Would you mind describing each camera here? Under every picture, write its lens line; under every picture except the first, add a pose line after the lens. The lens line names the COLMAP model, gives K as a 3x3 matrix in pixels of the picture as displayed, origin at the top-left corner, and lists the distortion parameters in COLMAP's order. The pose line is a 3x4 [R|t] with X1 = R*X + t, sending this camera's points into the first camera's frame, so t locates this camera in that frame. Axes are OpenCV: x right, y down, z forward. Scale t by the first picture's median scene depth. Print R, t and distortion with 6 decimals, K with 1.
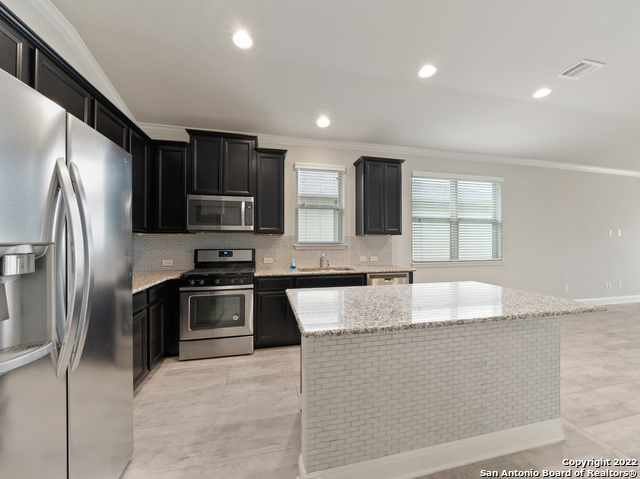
lens RADIAL K [[248.9, 0, 335.7], [0, 248.9, 236.0], [0, 0, 1]] dist [-0.005301, -0.000097]
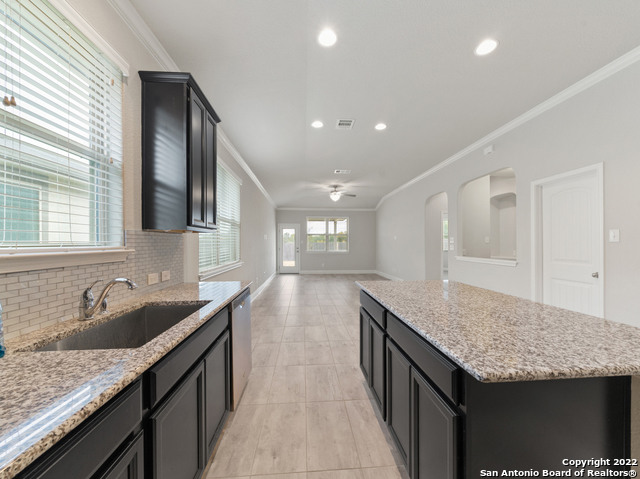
lens RADIAL K [[248.9, 0, 321.5], [0, 248.9, 243.1], [0, 0, 1]] dist [-0.005301, -0.000097]
pose [[0.170884, 0.002957, 0.985287, -0.373194], [-0.033807, 0.999424, 0.002864, 0.010082], [-0.984711, -0.033799, 0.170886, 0.688844]]
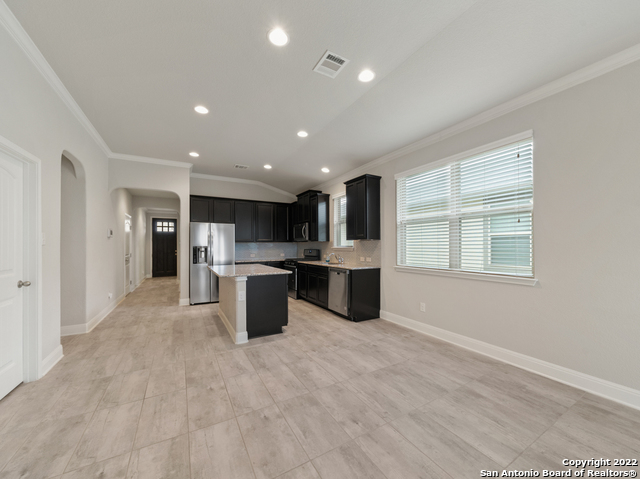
lens RADIAL K [[248.9, 0, 320.5], [0, 248.9, 242.5], [0, 0, 1]] dist [-0.005301, -0.000097]
pose [[0.272199, -0.009755, -0.962192, 1.471019], [0.036184, 0.999345, 0.000105, 0.001158], [0.961560, -0.034844, 0.272374, 0.537763]]
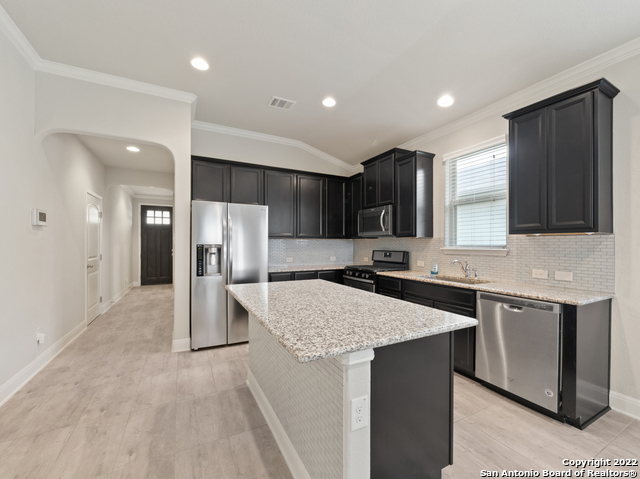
lens RADIAL K [[269.8, 0, 319.8], [0, 269.8, 242.9], [0, 0, 1]] dist [-0.005893, 0.000671]
pose [[0.236934, 0.000452, -0.971526, 0.727837], [0.028787, 0.999558, 0.007485, -0.004193], [0.971099, -0.029741, 0.236816, 0.379358]]
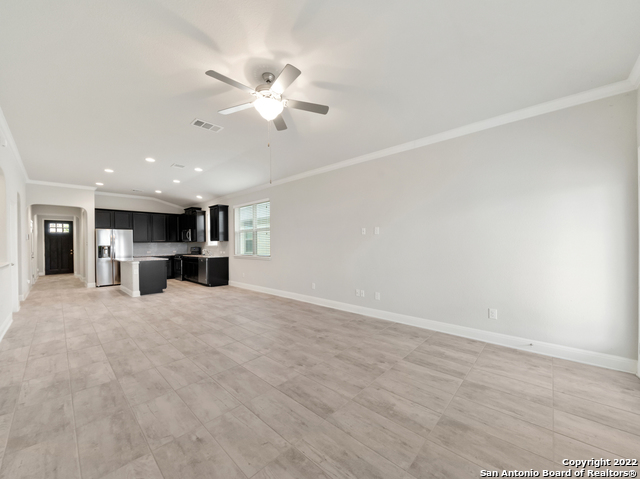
lens RADIAL K [[248.9, 0, 322.5], [0, 248.9, 245.4], [0, 0, 1]] dist [-0.005301, -0.000097]
pose [[0.549957, 0.003498, -0.835185, 2.754743], [0.036356, 0.998943, 0.028124, 0.004452], [0.834401, -0.045831, 0.549249, 0.653404]]
